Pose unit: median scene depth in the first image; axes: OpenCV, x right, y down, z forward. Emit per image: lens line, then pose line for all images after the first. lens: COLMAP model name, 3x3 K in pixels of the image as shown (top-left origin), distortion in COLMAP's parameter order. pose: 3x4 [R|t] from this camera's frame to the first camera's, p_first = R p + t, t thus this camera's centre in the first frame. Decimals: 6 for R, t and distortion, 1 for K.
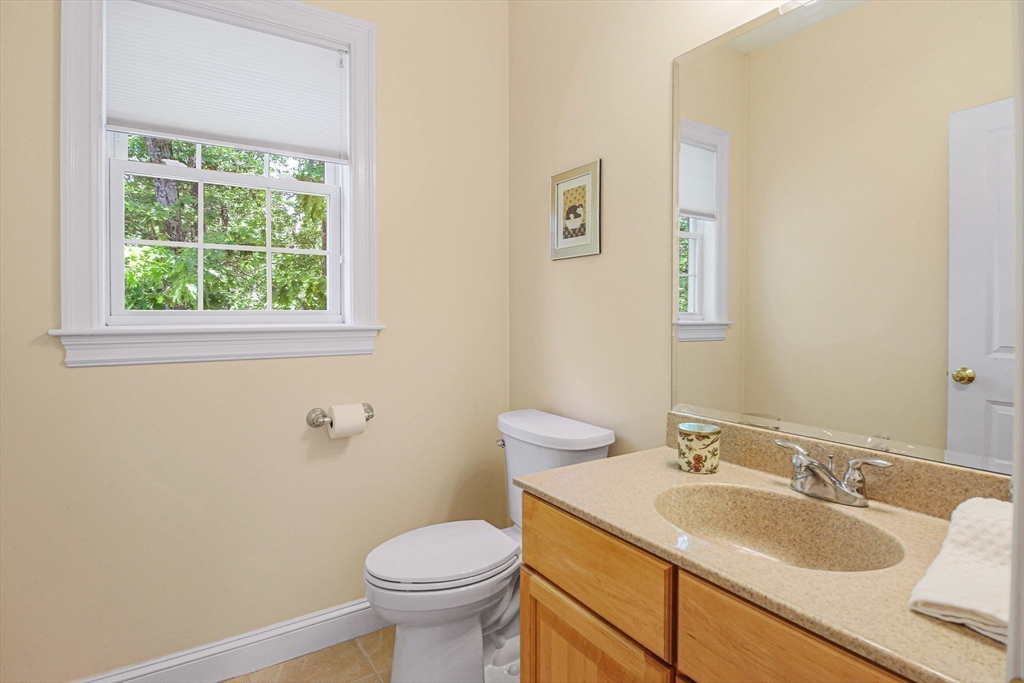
lens RADIAL K [[530.3, 0, 497.4], [0, 530.3, 327.5], [0, 0, 1]] dist [-0.001499, -0.000581]
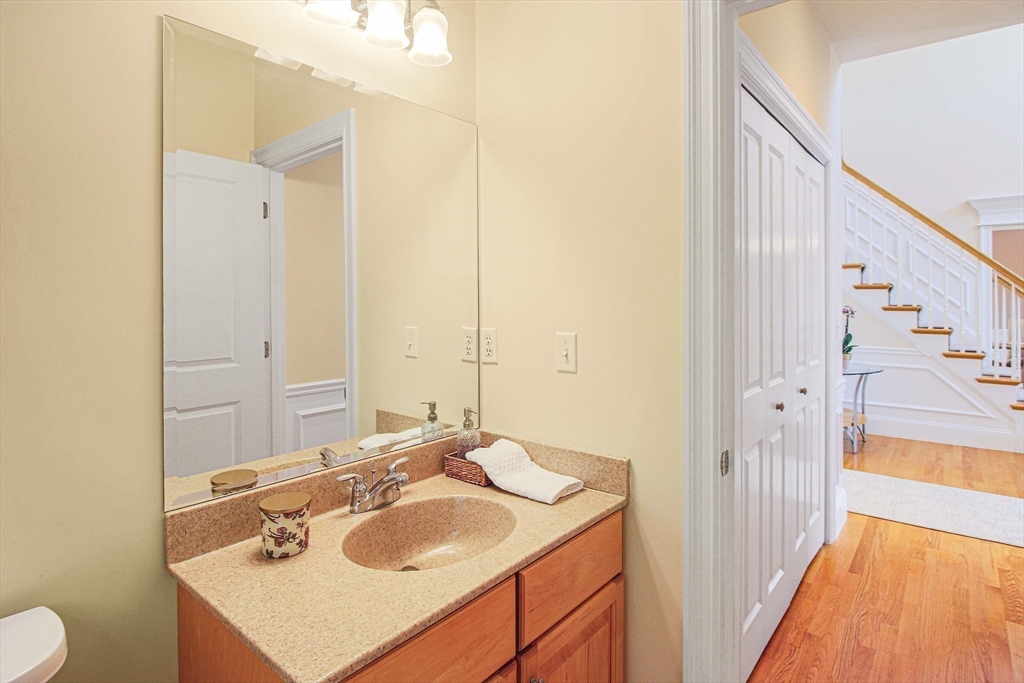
lens RADIAL K [[545.6, 0, 511.6], [0, 545.6, 298.1], [0, 0, 1]] dist [0.000585, 0.000071]
pose [[-0.328522, -0.000148, 0.944496, -0.792516], [0.019008, 0.999796, 0.006768, -0.191101], [-0.944305, 0.020177, -0.328452, 1.264426]]
